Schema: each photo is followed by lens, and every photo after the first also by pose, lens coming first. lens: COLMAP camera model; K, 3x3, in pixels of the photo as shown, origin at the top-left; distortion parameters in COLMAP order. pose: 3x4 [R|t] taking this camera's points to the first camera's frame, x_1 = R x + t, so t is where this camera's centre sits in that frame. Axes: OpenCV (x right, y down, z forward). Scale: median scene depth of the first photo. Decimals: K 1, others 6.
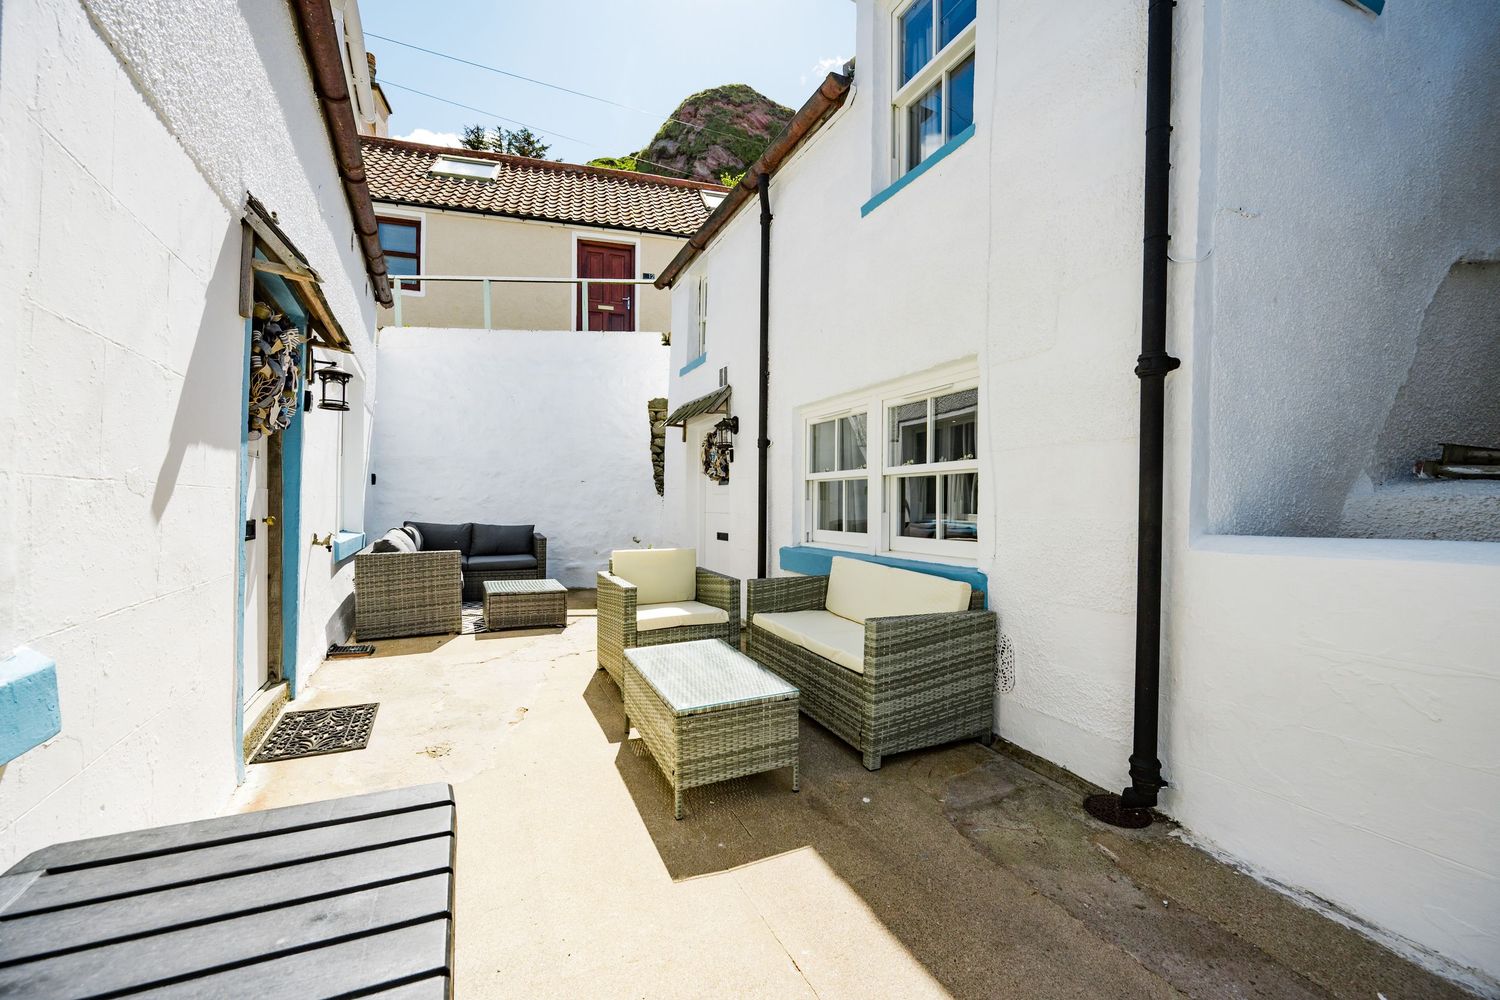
lens RADIAL K [[582.7, 0, 745.1], [0, 582.7, 507.1], [0, 0, 1]] dist [-0.003968, 0.000448]
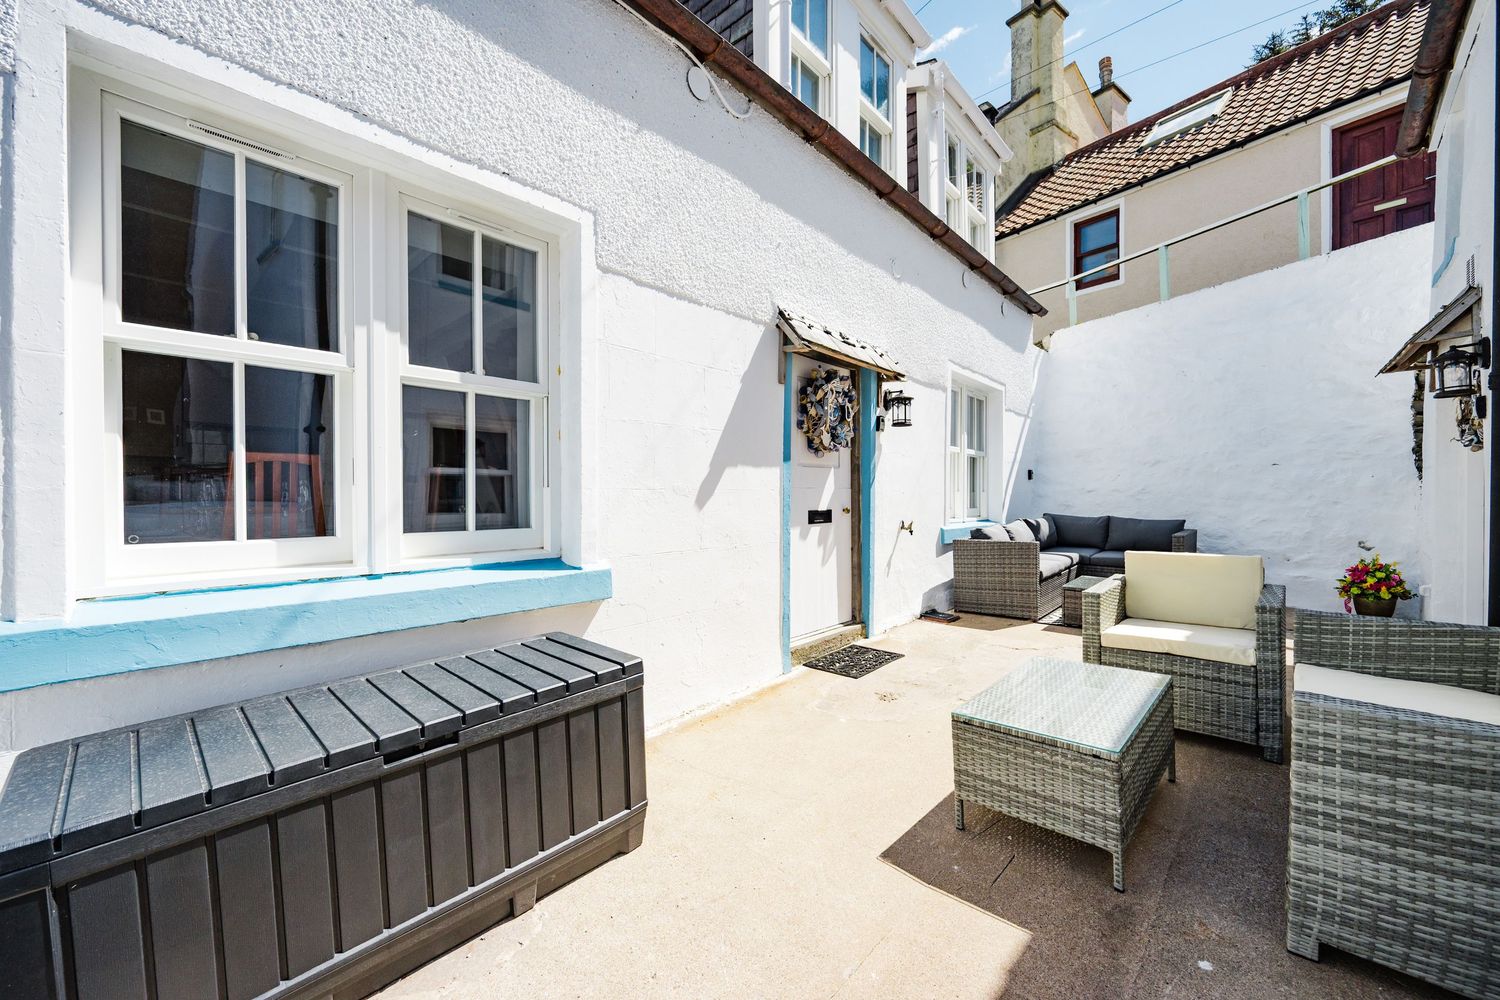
lens RADIAL K [[582.7, 0, 758.4], [0, 582.7, 502.4], [0, 0, 1]] dist [-0.003968, 0.000448]
pose [[0.377627, -0.001141, -0.925957, 0.284642], [0.006375, 0.999979, 0.001368, -0.000278], [0.925936, -0.006420, 0.377626, 0.150333]]
